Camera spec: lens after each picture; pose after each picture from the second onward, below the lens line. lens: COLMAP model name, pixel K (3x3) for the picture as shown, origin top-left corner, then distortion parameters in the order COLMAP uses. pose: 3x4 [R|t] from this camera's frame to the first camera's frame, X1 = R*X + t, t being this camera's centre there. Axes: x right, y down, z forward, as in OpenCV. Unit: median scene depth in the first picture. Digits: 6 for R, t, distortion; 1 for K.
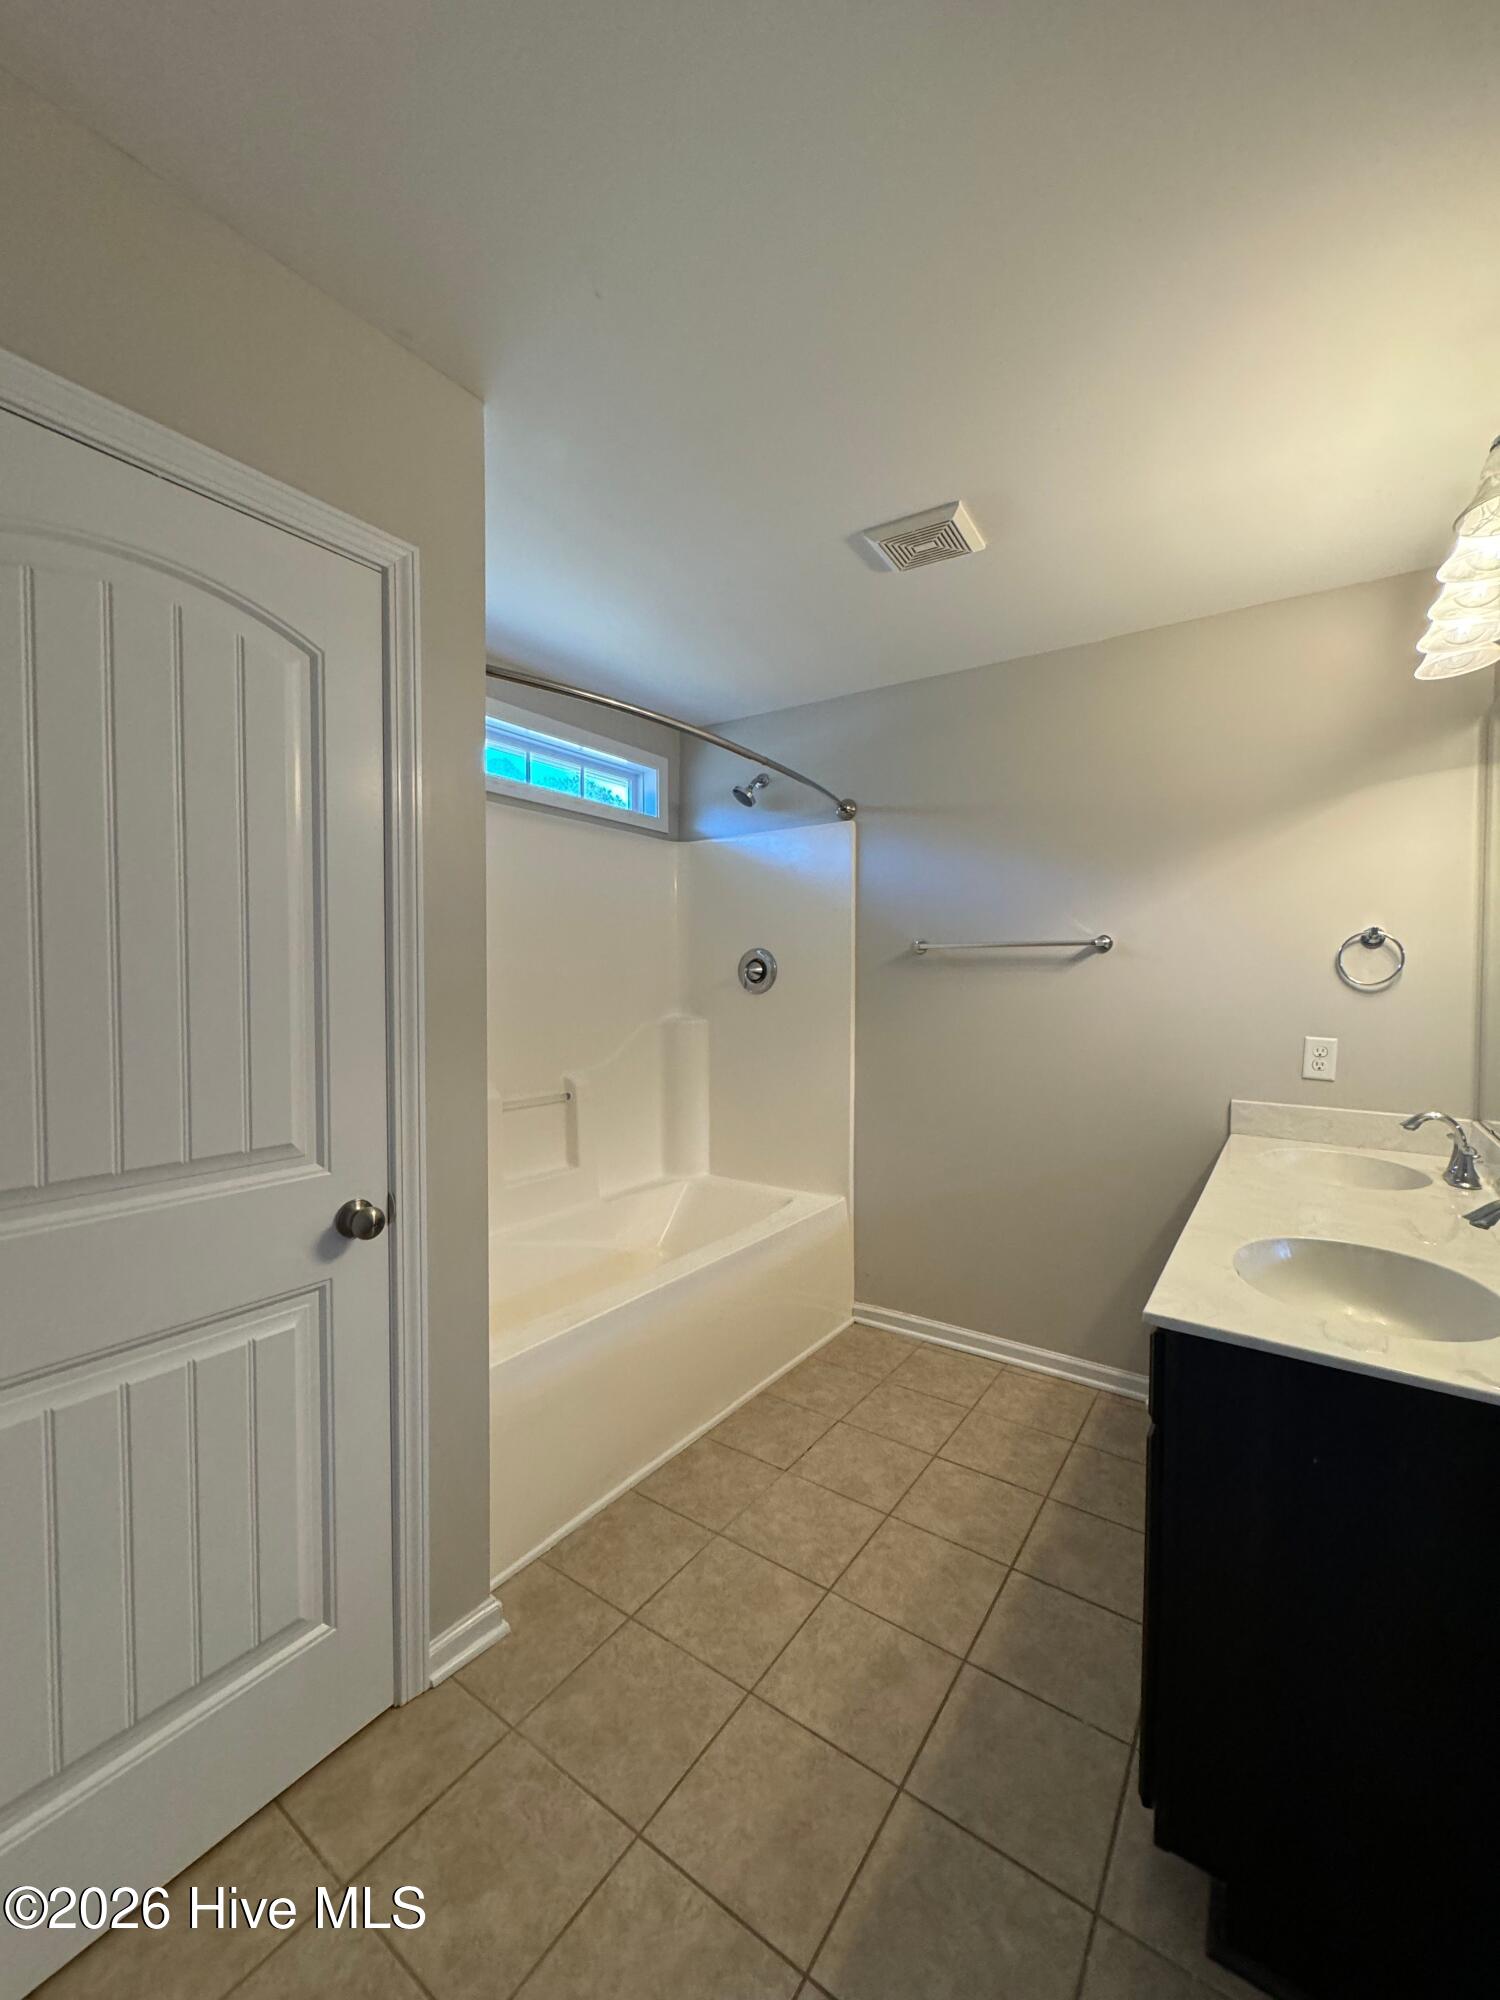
lens RADIAL K [[795.7, 0, 750.2], [0, 795.7, 992.6], [0, 0, 1]] dist [-0.002870, 0.000021]
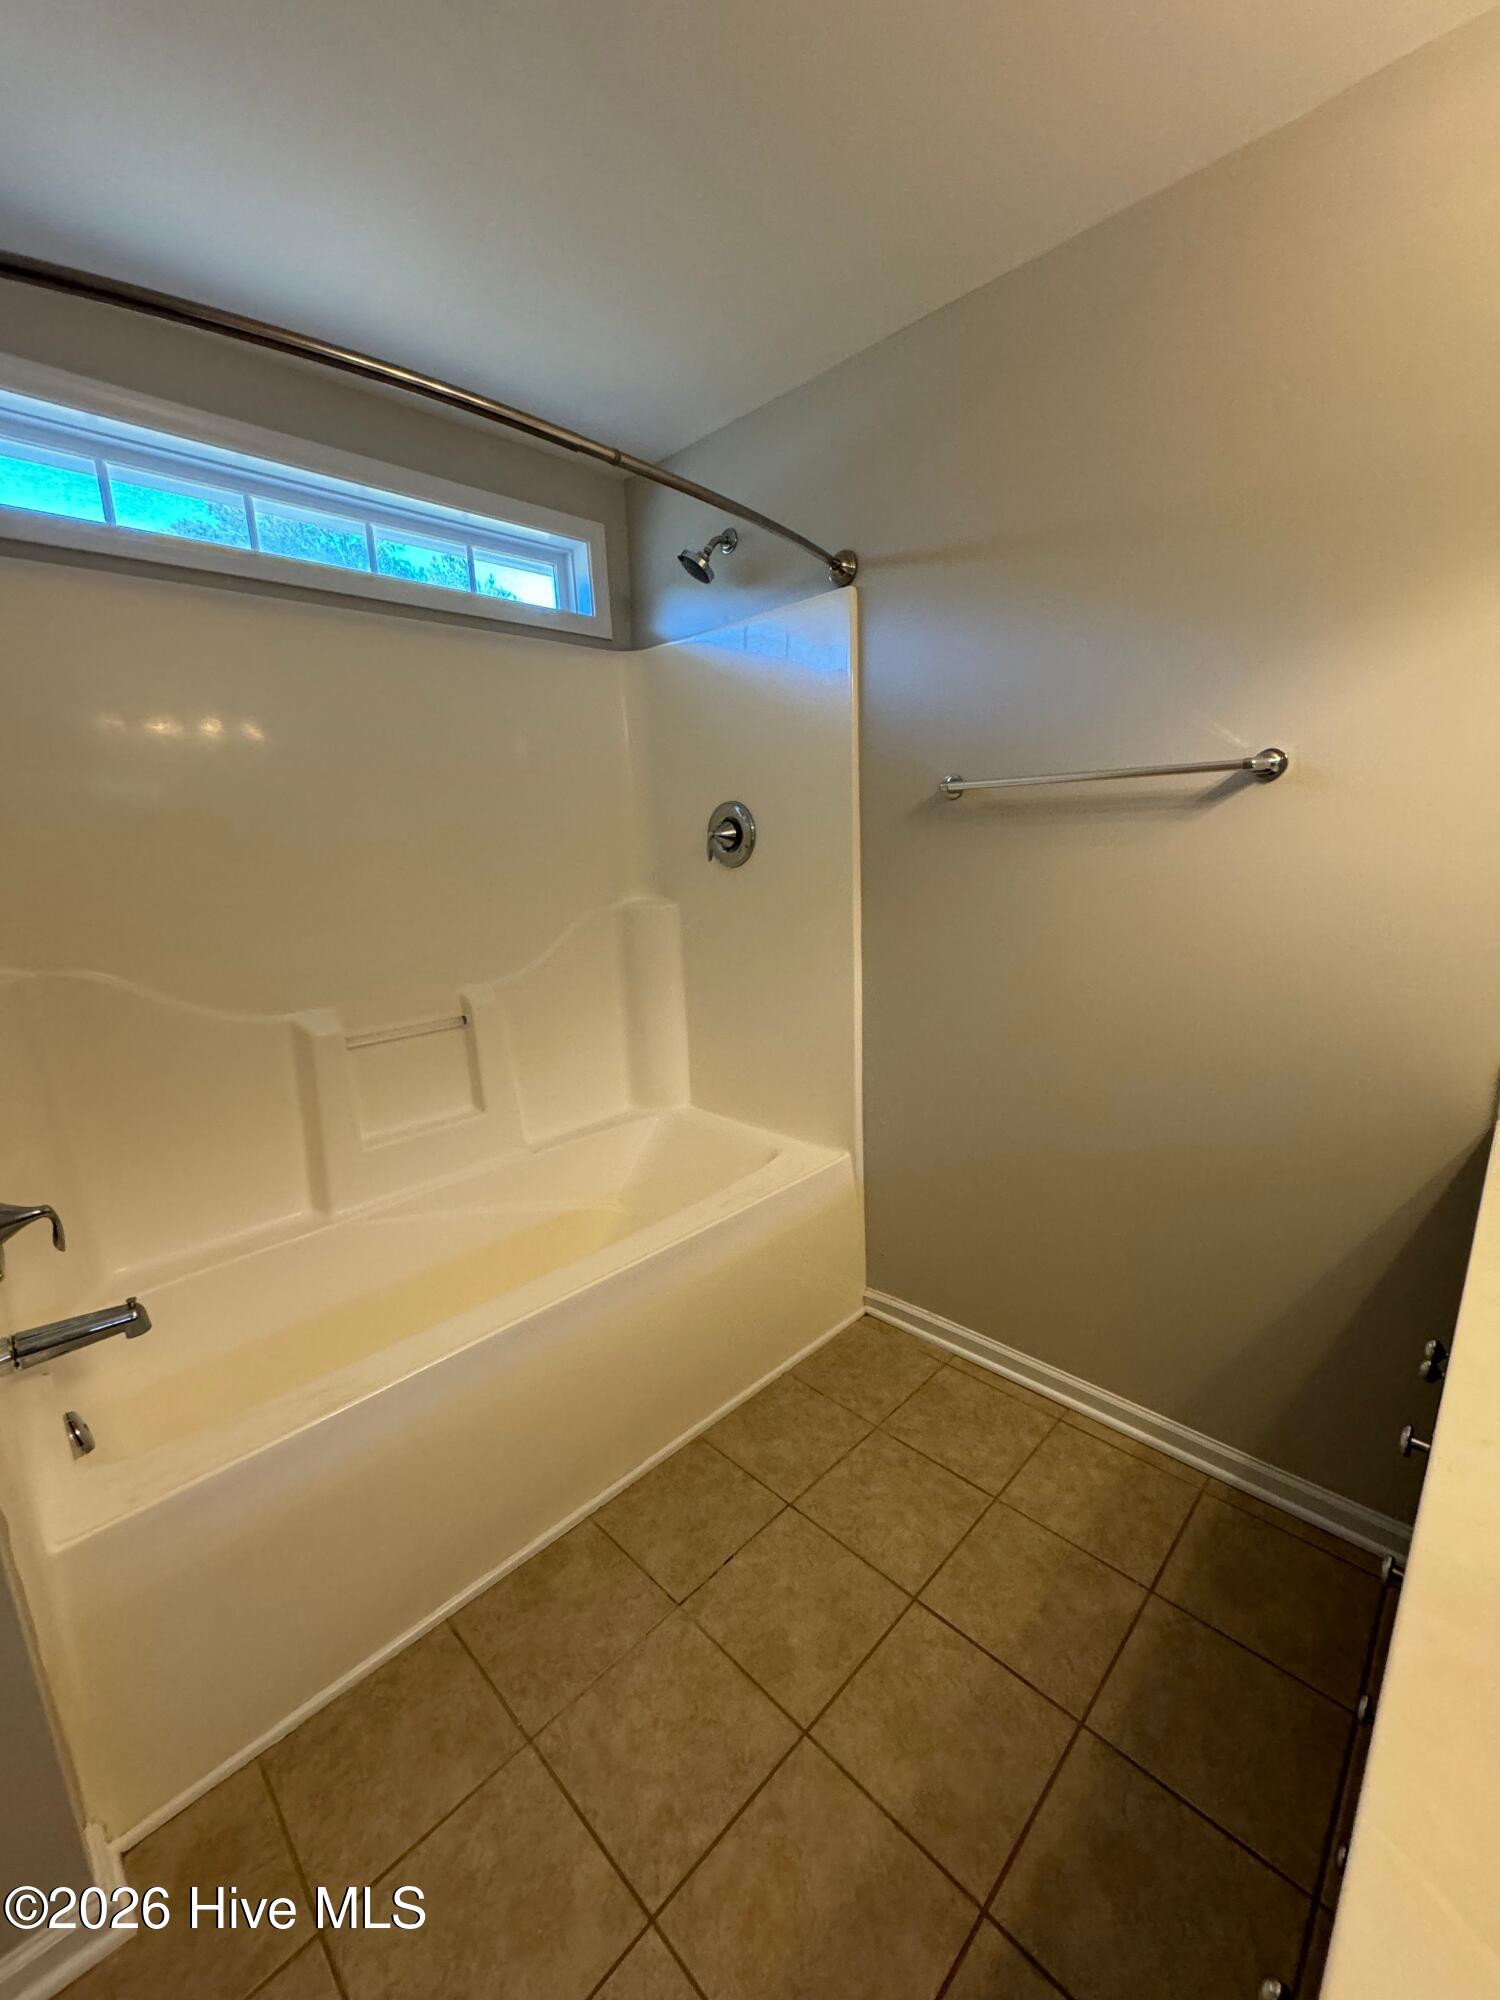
lens RADIAL K [[795.7, 0, 750.2], [0, 795.7, 992.6], [0, 0, 1]] dist [-0.002870, 0.000021]
pose [[0.984070, -0.008219, -0.177591, 0.166081], [0.040948, 0.982551, 0.181430, -0.018787], [0.173001, -0.185812, 0.967235, 0.334505]]
